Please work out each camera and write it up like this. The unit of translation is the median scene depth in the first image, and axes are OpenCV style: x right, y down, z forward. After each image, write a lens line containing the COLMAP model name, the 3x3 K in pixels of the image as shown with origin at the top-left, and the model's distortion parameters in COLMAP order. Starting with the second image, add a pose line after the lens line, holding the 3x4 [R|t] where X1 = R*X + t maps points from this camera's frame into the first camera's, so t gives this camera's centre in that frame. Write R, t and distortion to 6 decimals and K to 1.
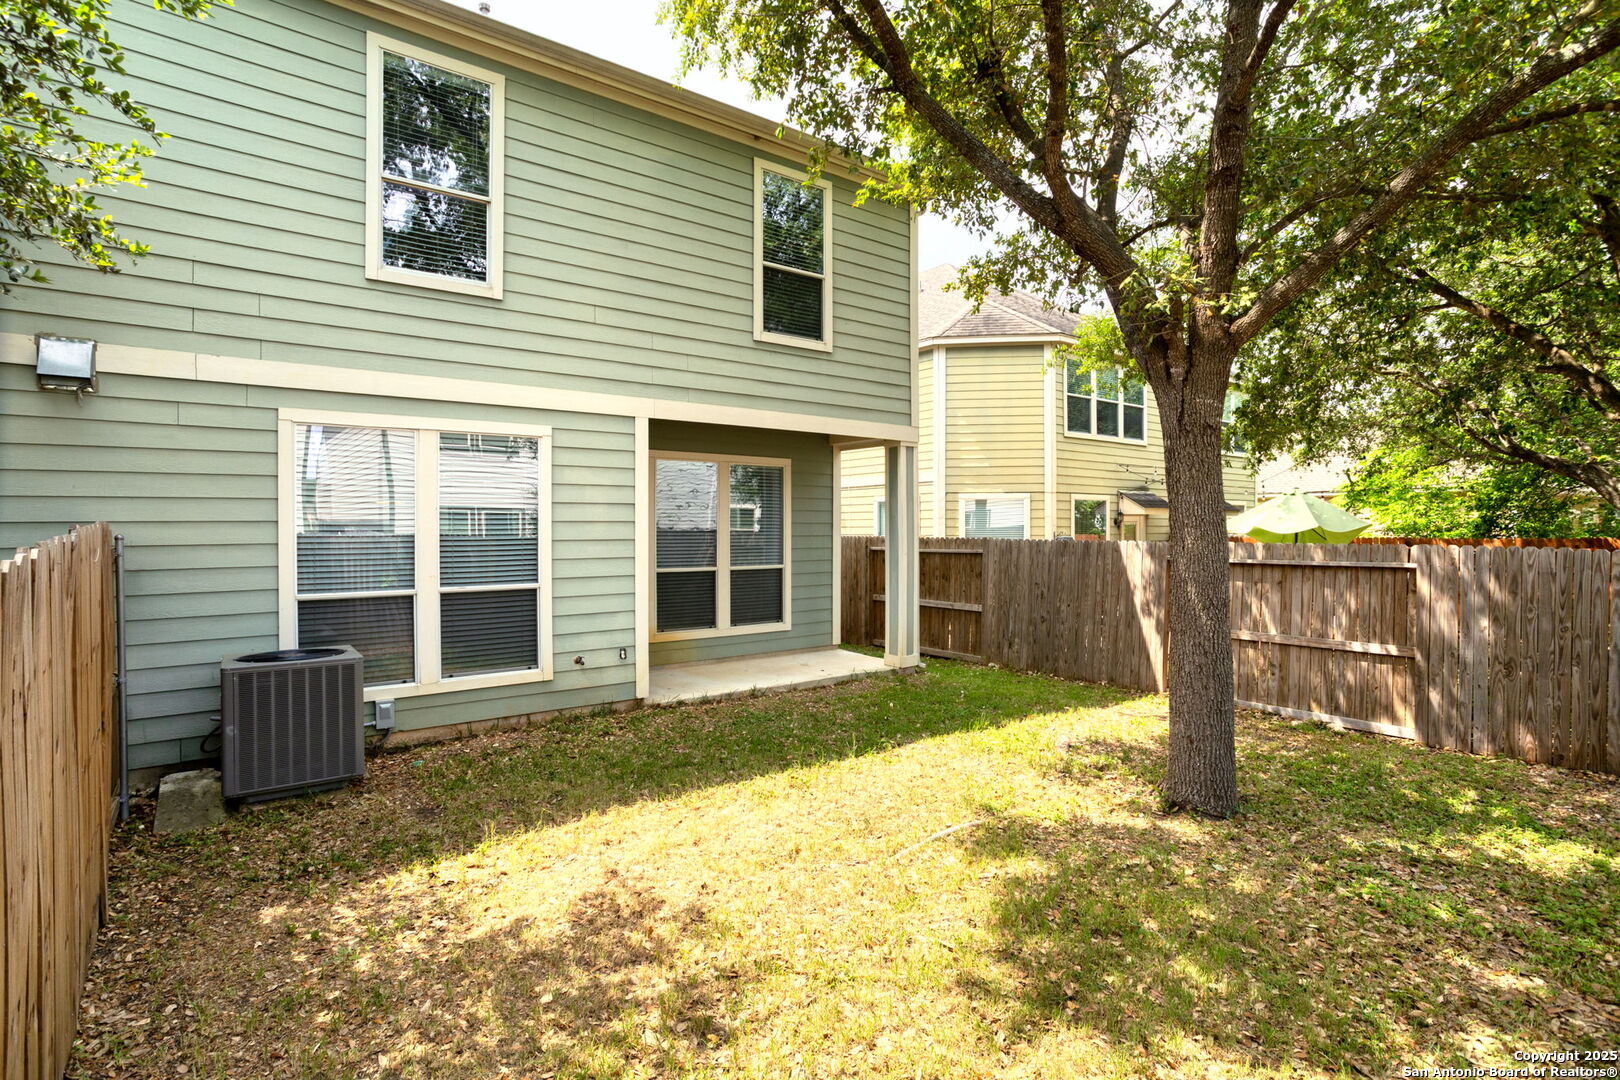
lens RADIAL K [[816.5, 0, 810.5], [0, 816.5, 532.2], [0, 0, 1]] dist [-0.000955, -0.000012]
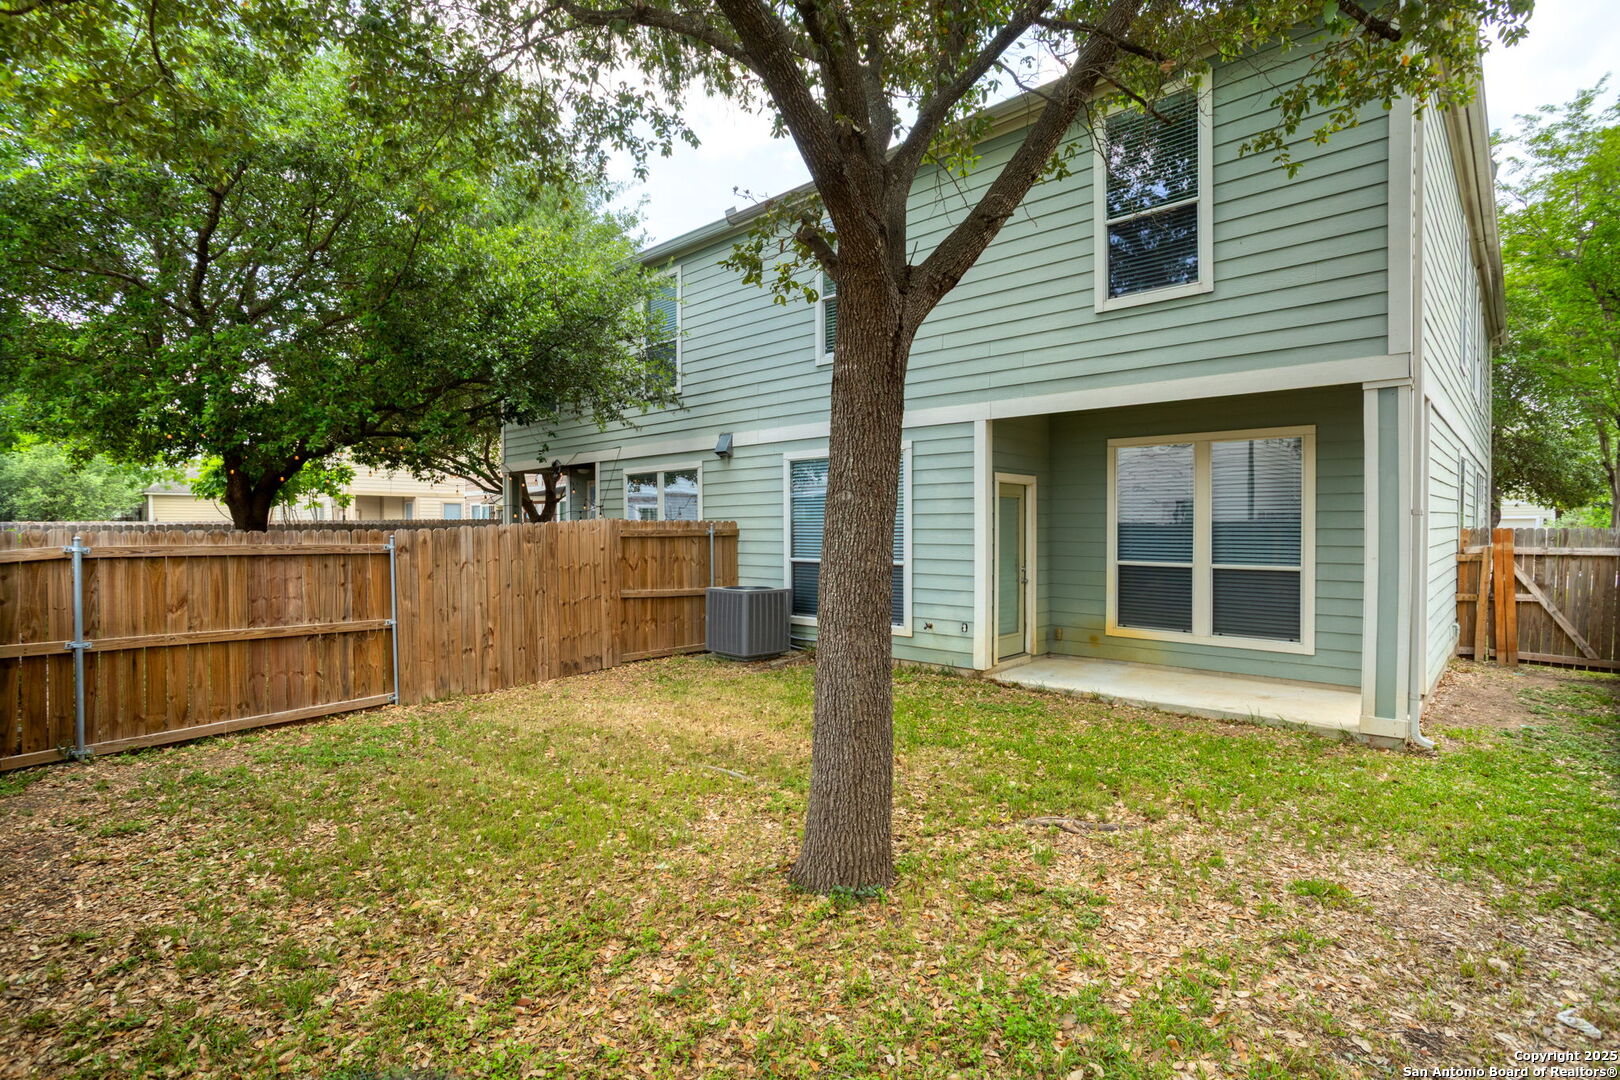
lens RADIAL K [[781.5, 0, 808.0], [0, 781.5, 527.9], [0, 0, 1]] dist [-0.000440, 0.000500]
pose [[0.177623, 0.004677, -0.984088, 0.730682], [-0.002616, 0.999987, 0.004281, 0.003056], [0.984095, 0.001814, 0.177633, 0.520720]]
